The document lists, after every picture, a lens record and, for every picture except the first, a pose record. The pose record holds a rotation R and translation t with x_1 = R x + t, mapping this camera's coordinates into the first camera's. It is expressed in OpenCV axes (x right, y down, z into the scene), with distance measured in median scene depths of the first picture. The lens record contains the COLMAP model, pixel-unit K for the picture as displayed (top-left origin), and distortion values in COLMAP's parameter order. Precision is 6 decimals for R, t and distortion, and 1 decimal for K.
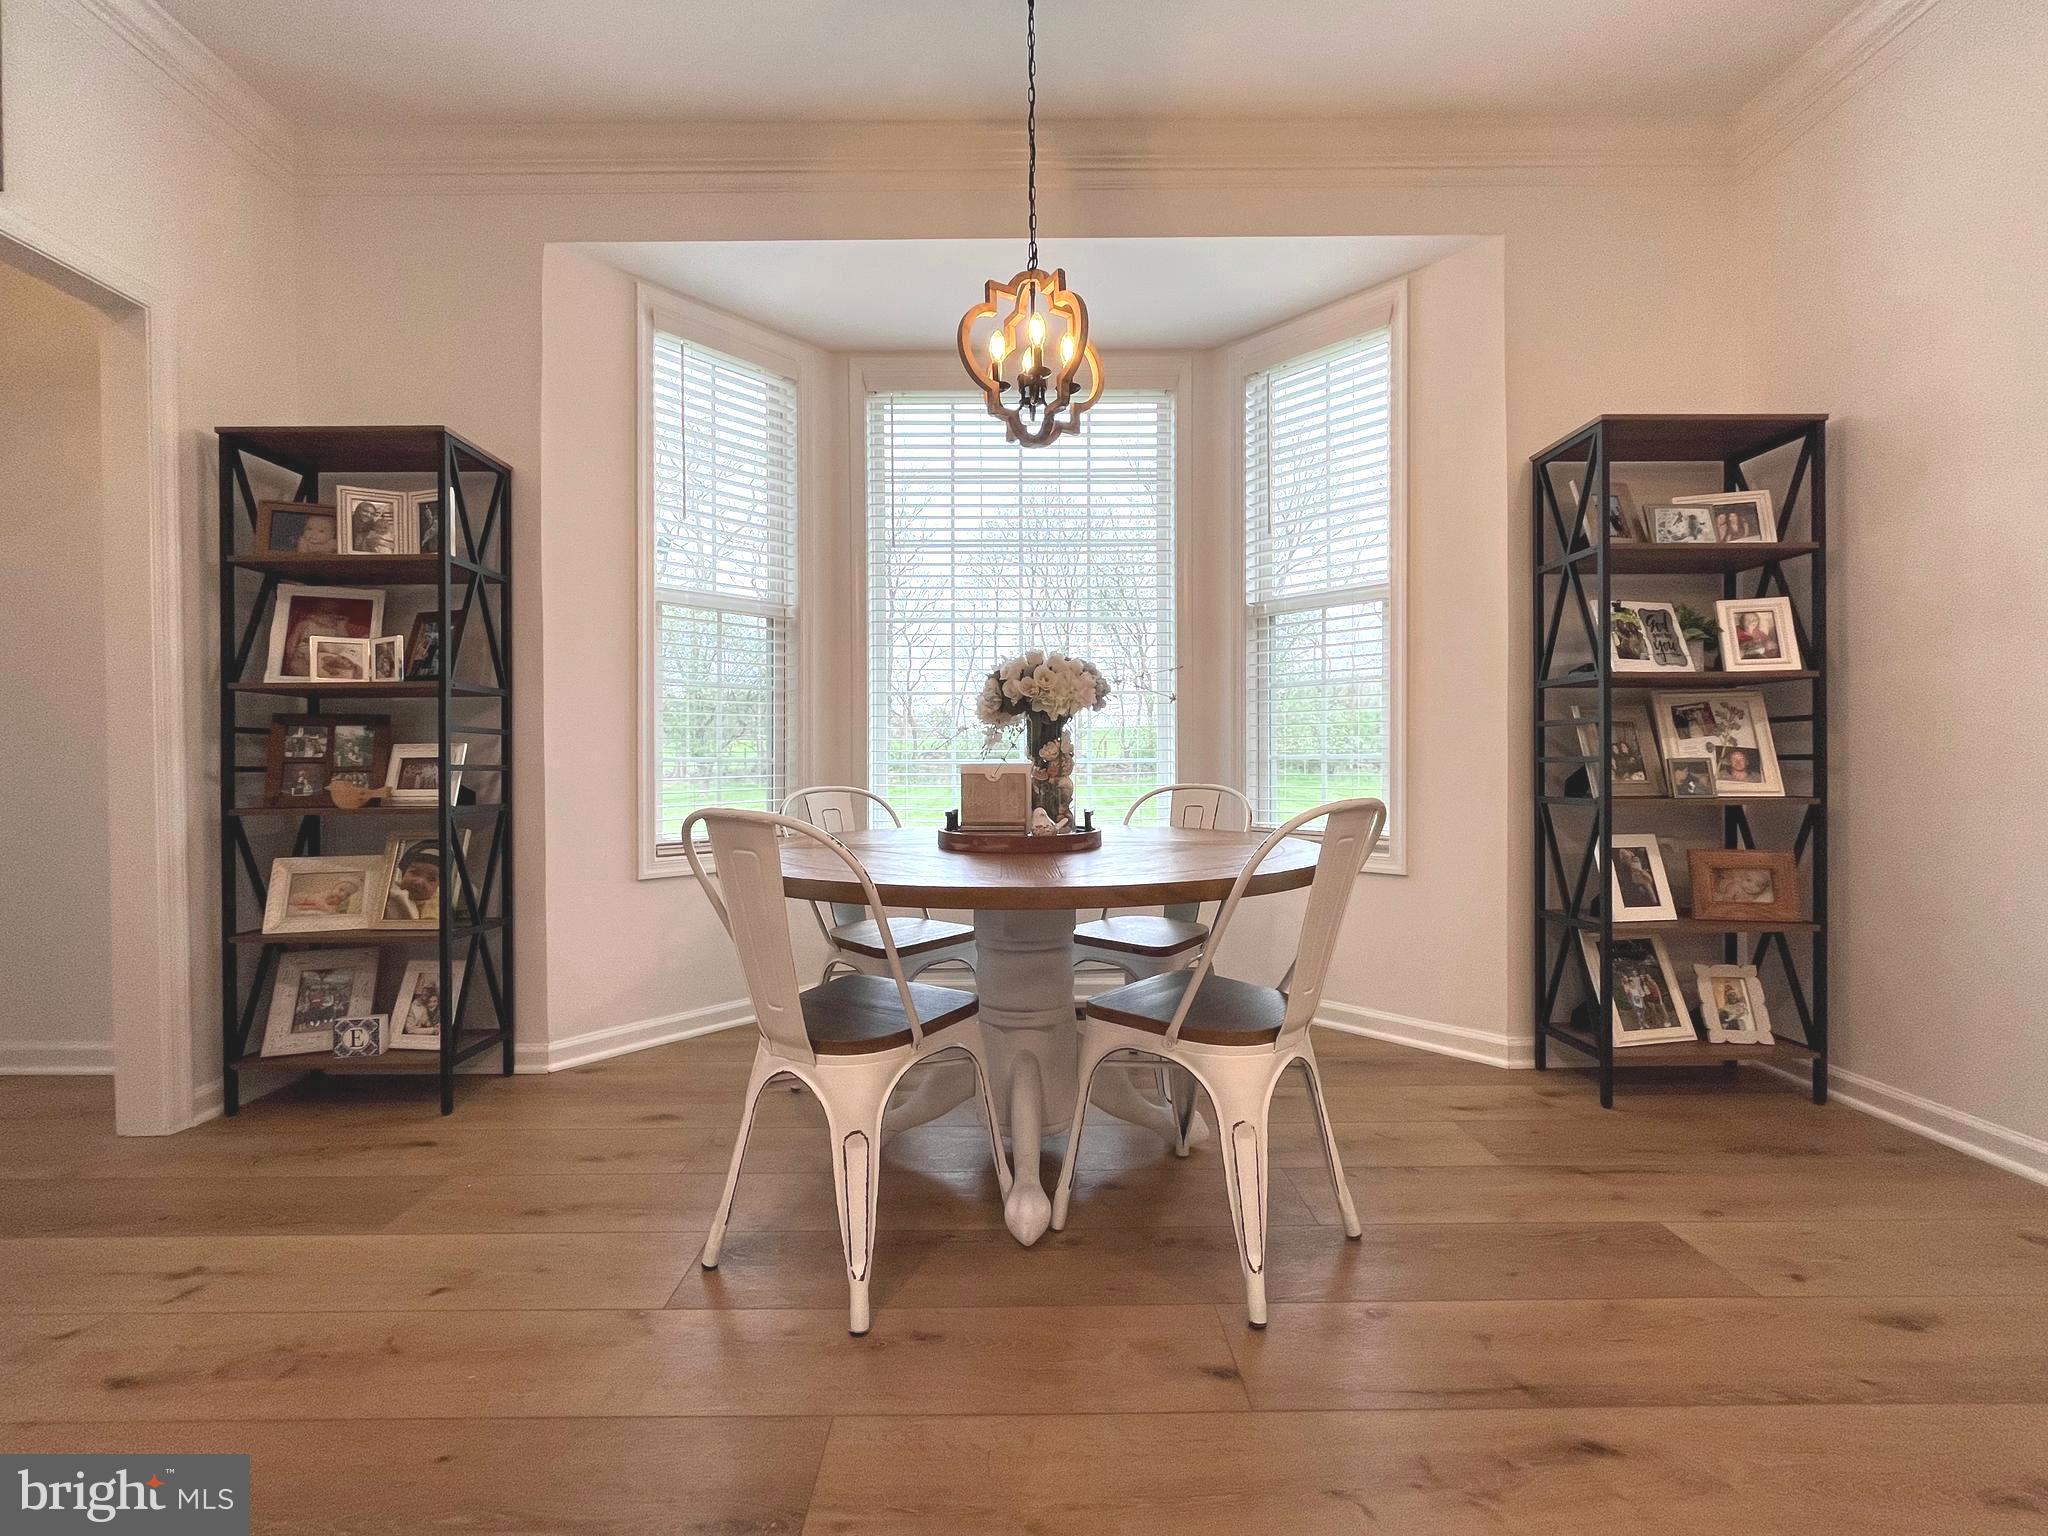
lens RADIAL K [[822.6, 0, 1024.0], [0, 822.6, 768.0], [0, 0, 1]] dist [-0.002409, -0.000212]
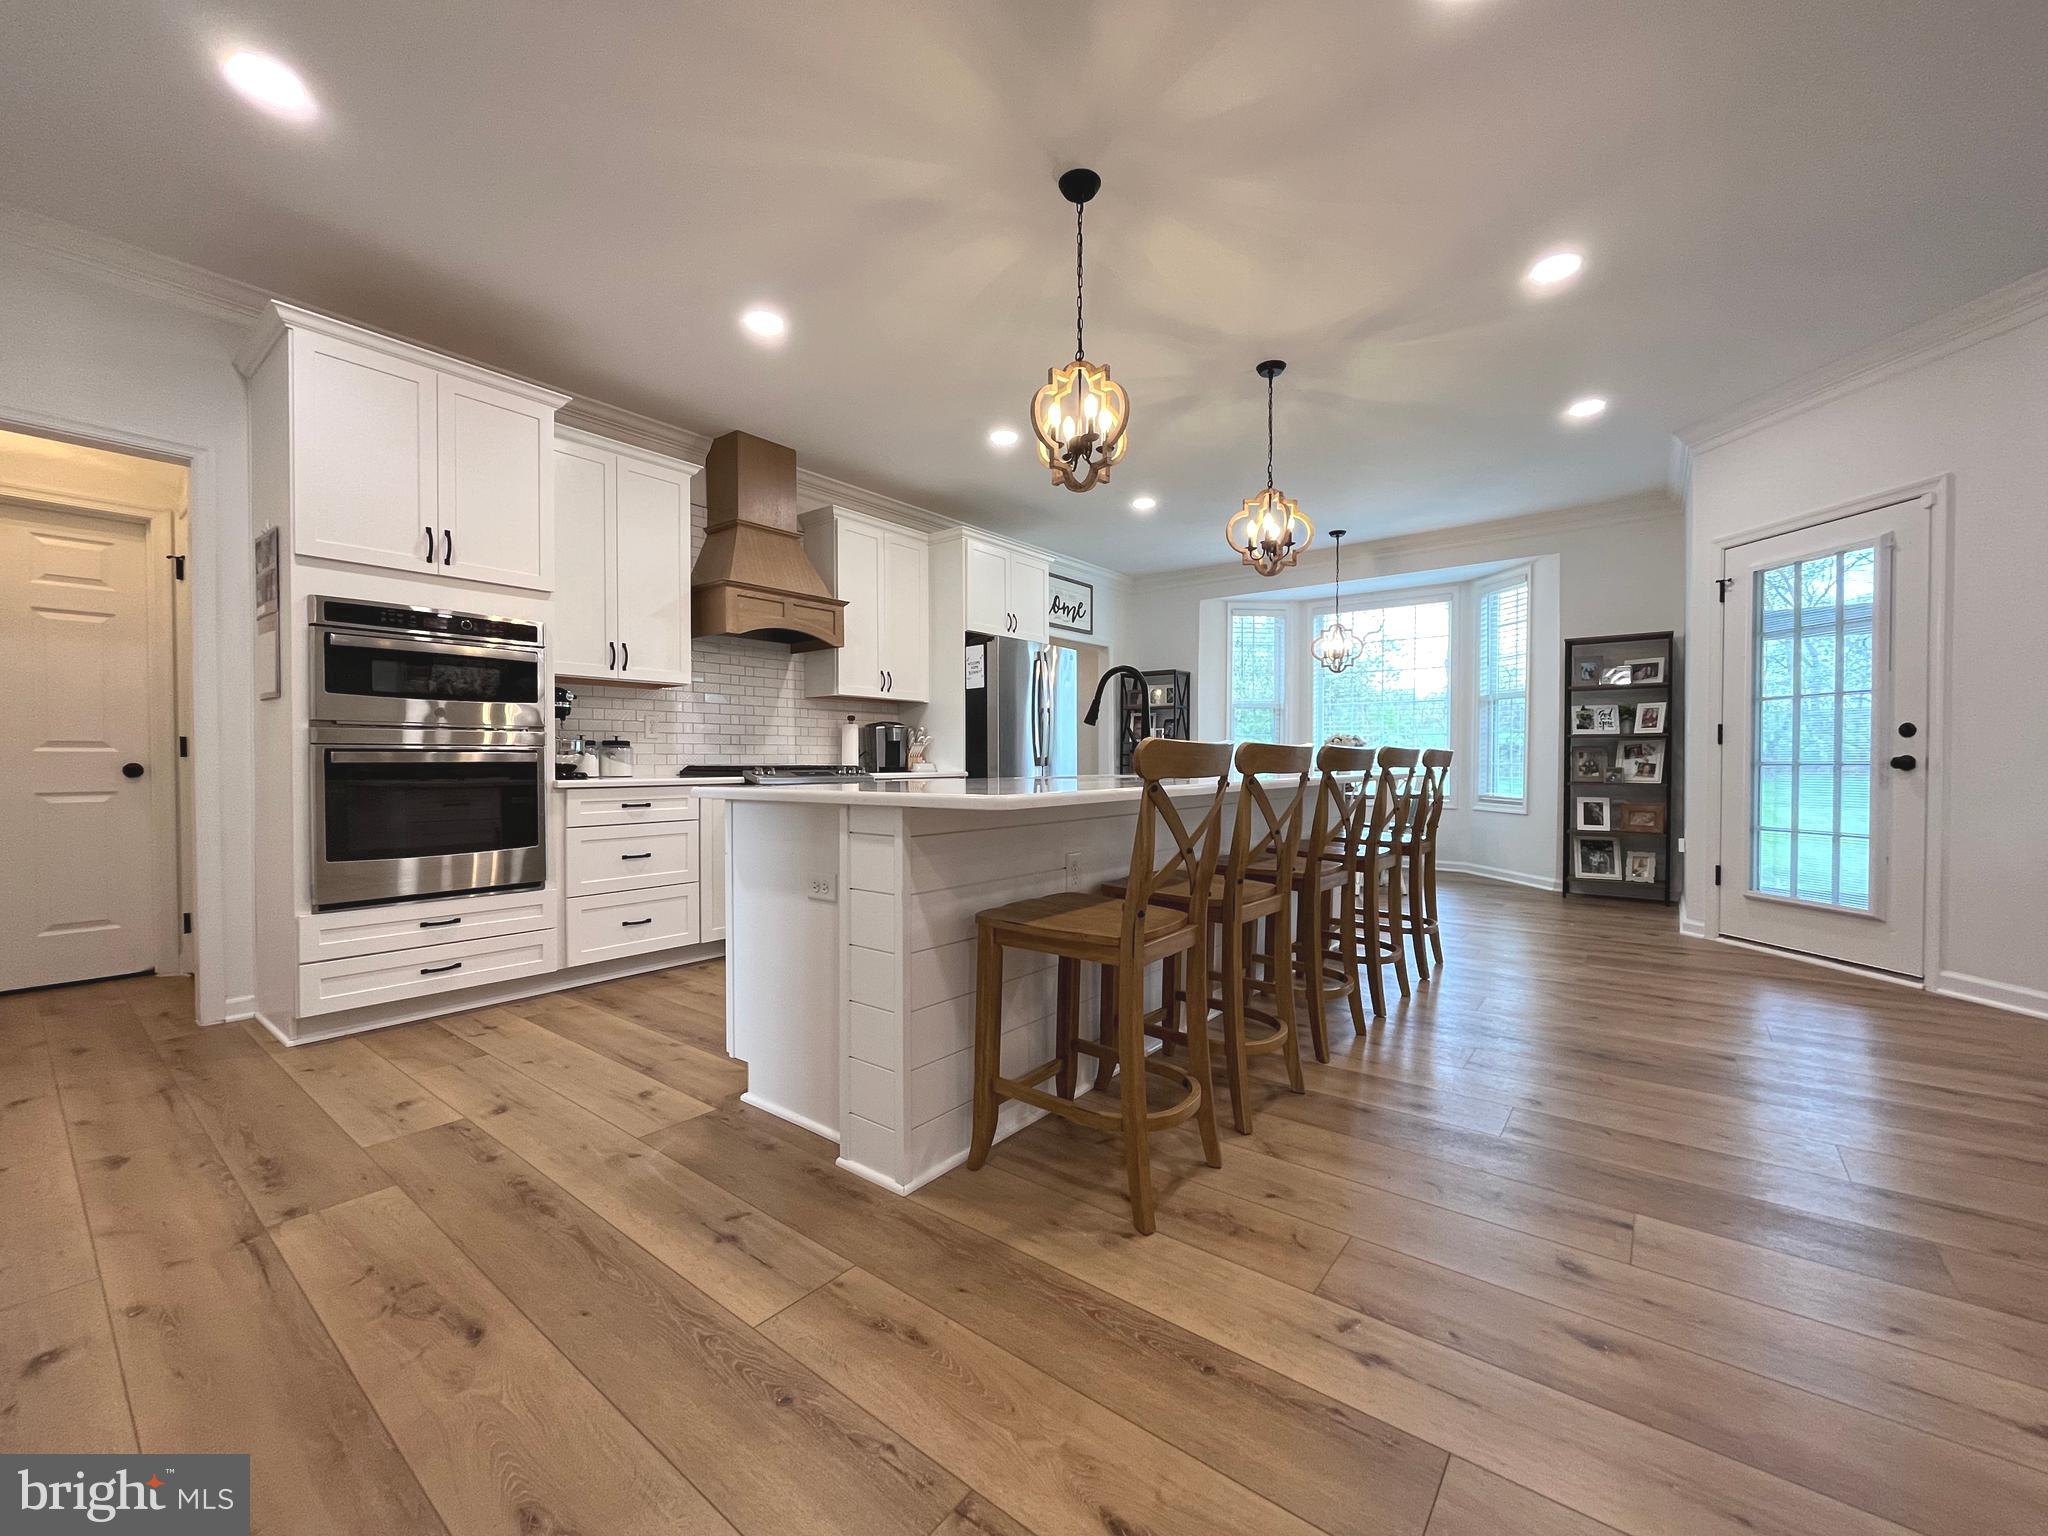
lens RADIAL K [[826.6, 0, 1019.0], [0, 826.6, 773.6], [0, 0, 1]] dist [-0.002968, -0.000246]
pose [[0.783466, 0.016915, -0.621205, 0.938770], [-0.009343, 0.999837, 0.015442, -0.014785], [0.621365, -0.006294, 0.783496, -2.111618]]
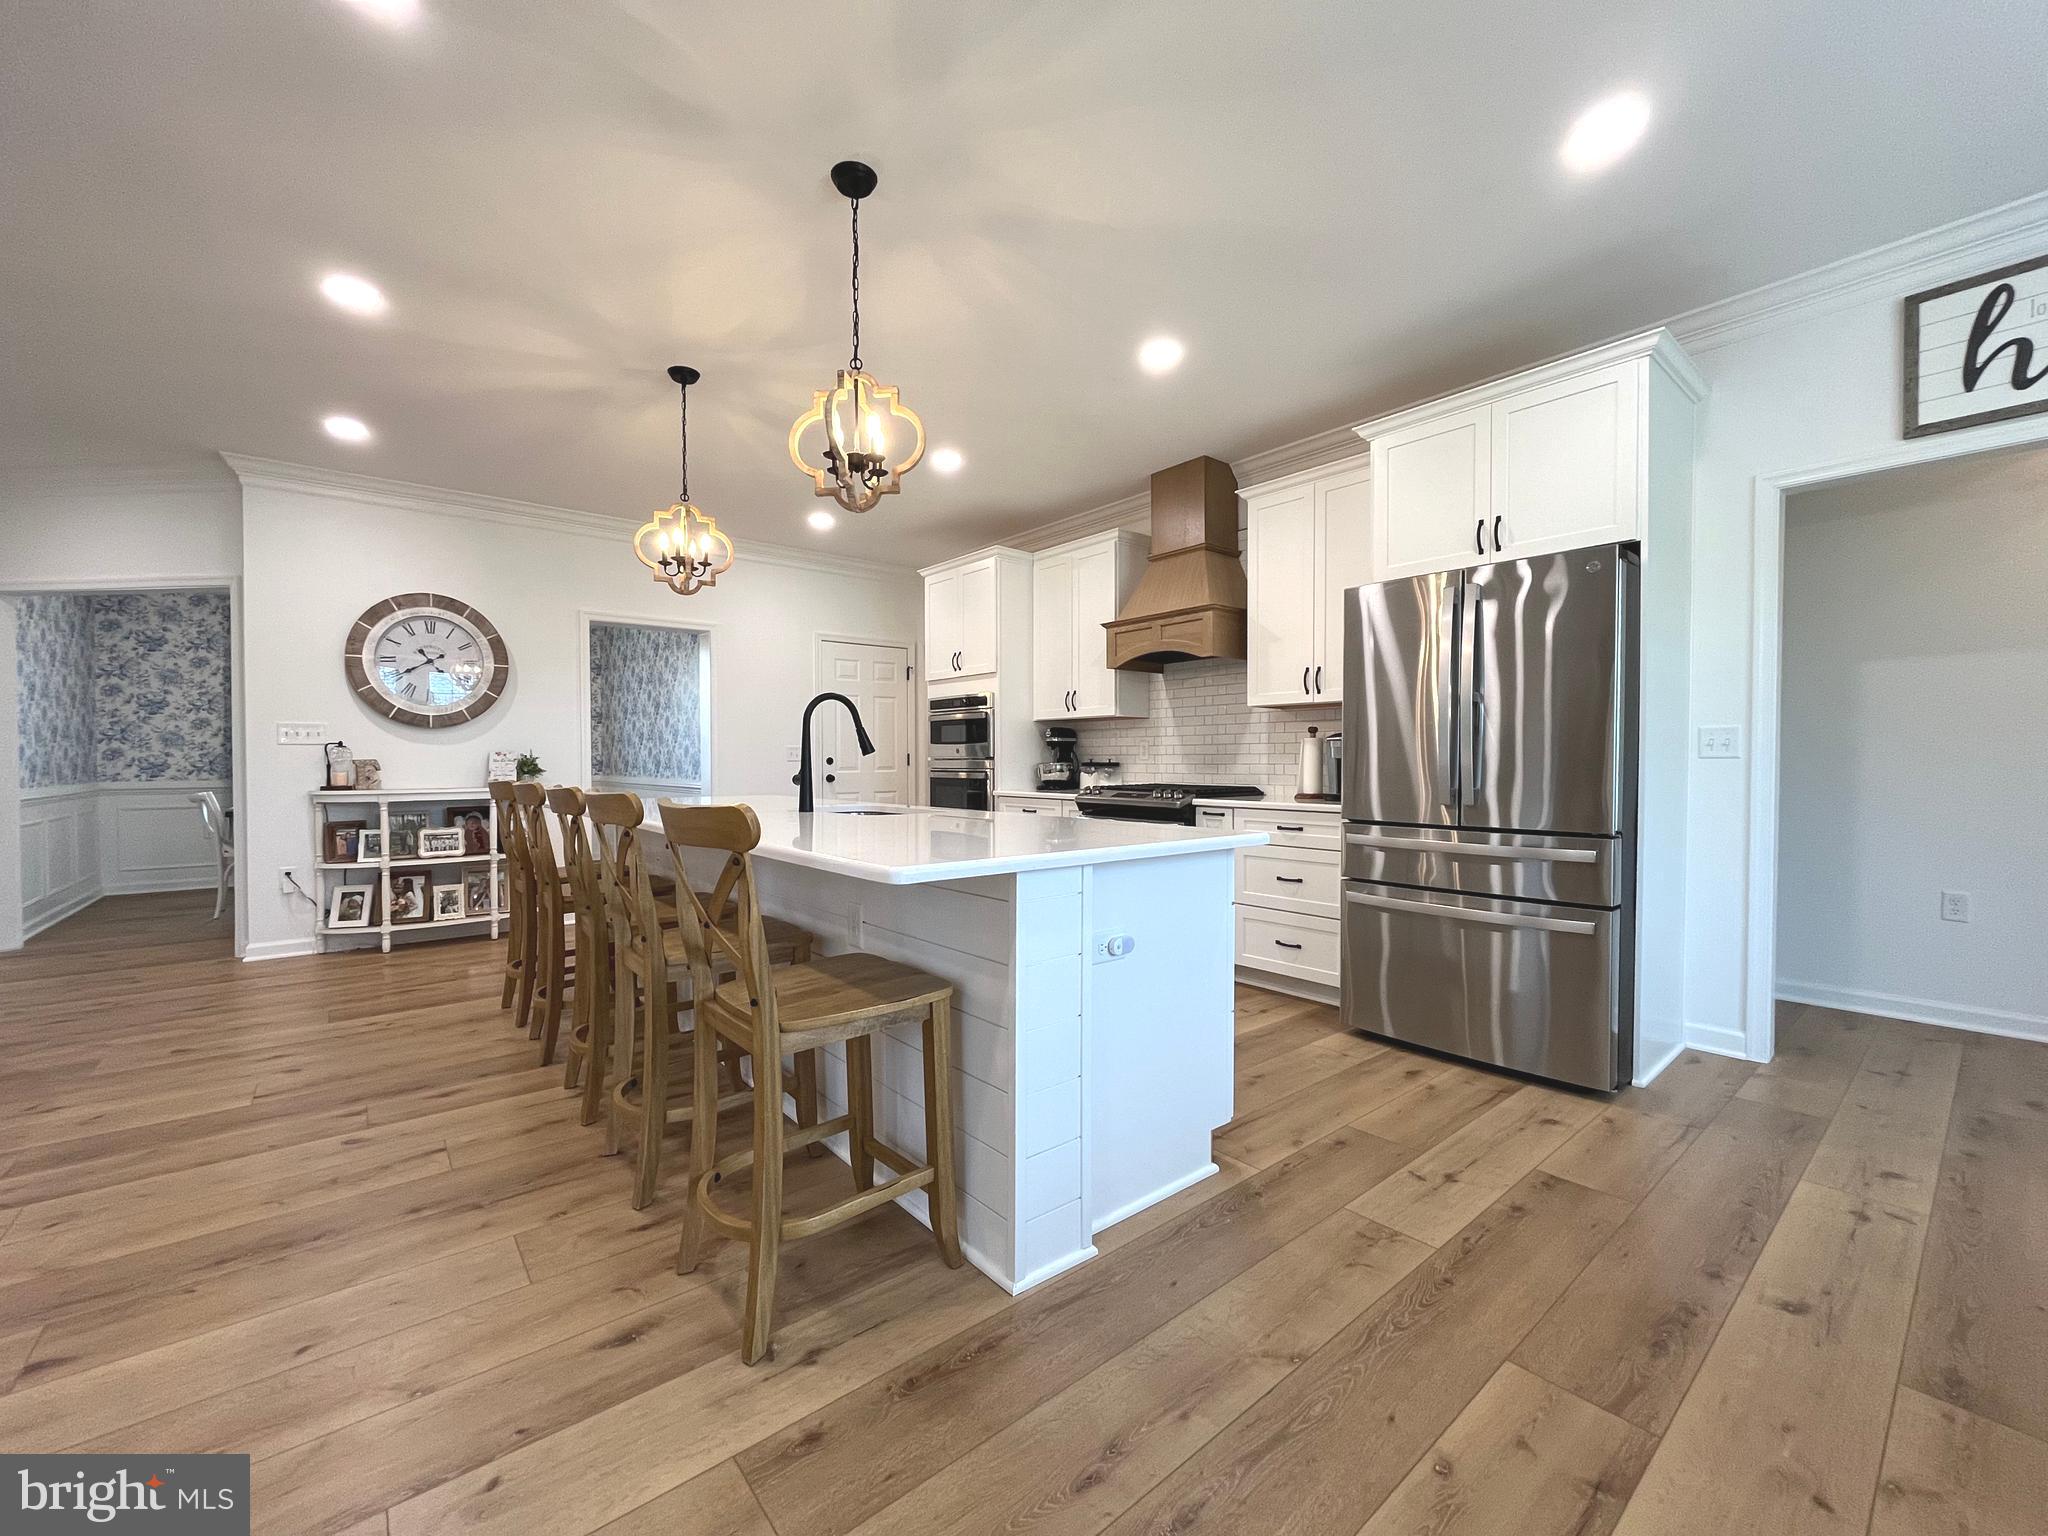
lens RADIAL K [[826.6, 0, 1019.0], [0, 826.6, 773.6], [0, 0, 1]] dist [-0.002968, -0.000246]
pose [[-0.774515, 0.021042, -0.632205, 0.801227], [0.003615, 0.999577, 0.028840, -0.089095], [0.632545, 0.020052, -0.774264, 0.462000]]
